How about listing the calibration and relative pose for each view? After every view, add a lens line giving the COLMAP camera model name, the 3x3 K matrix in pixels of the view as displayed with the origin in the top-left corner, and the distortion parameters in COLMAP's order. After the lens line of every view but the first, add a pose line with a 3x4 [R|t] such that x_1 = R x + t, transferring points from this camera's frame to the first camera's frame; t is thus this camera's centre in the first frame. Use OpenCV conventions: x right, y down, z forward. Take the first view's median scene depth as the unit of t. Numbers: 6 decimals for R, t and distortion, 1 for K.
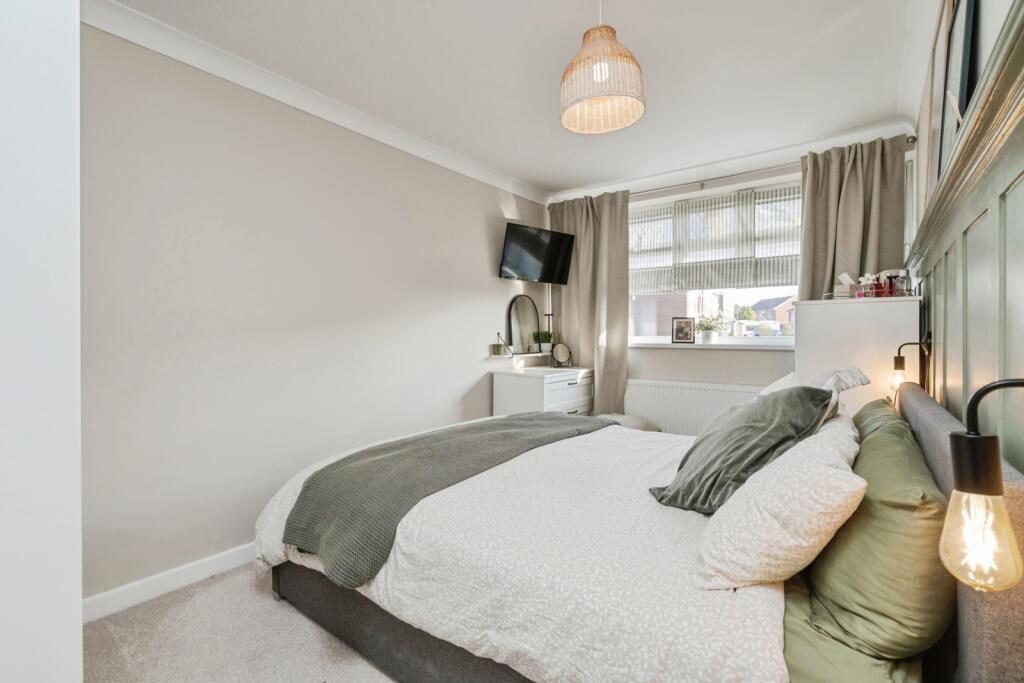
lens RADIAL K [[470.2, 0, 502.8], [0, 470.2, 333.4], [0, 0, 1]] dist [-0.001012, -0.000075]
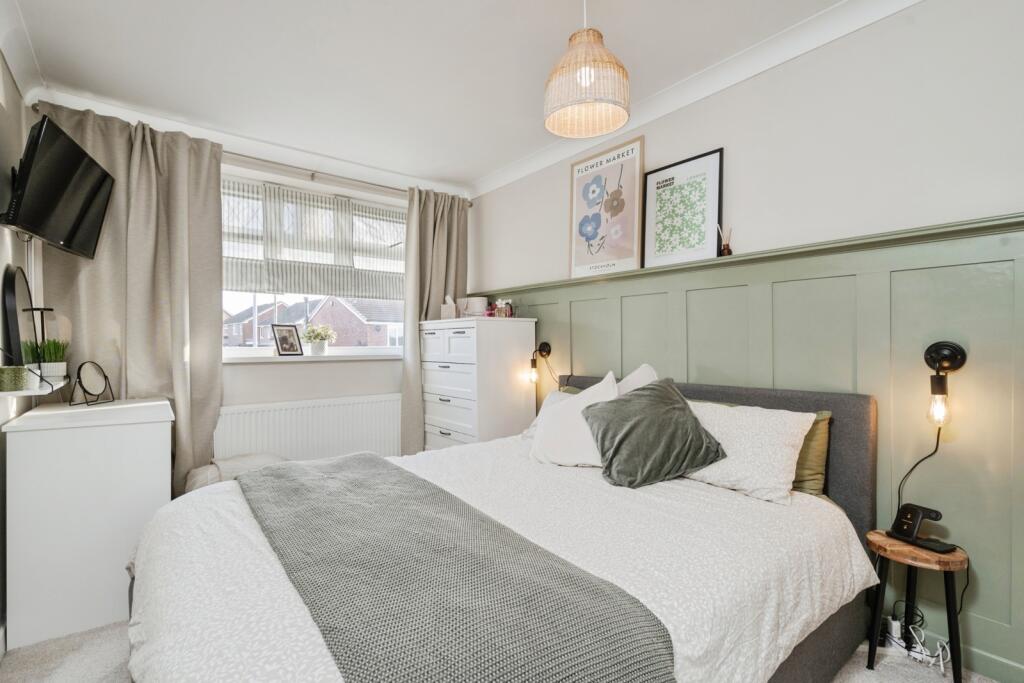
lens RADIAL K [[498.4, 0, 512.0], [0, 498.4, 341.5], [0, 0, 1]] dist [0.049595, -0.000127]
pose [[0.225905, -0.000465, 0.974149, -0.402008], [0.001932, 0.999998, 0.000029, -0.003657], [-0.974147, 0.001875, 0.225905, 0.403159]]
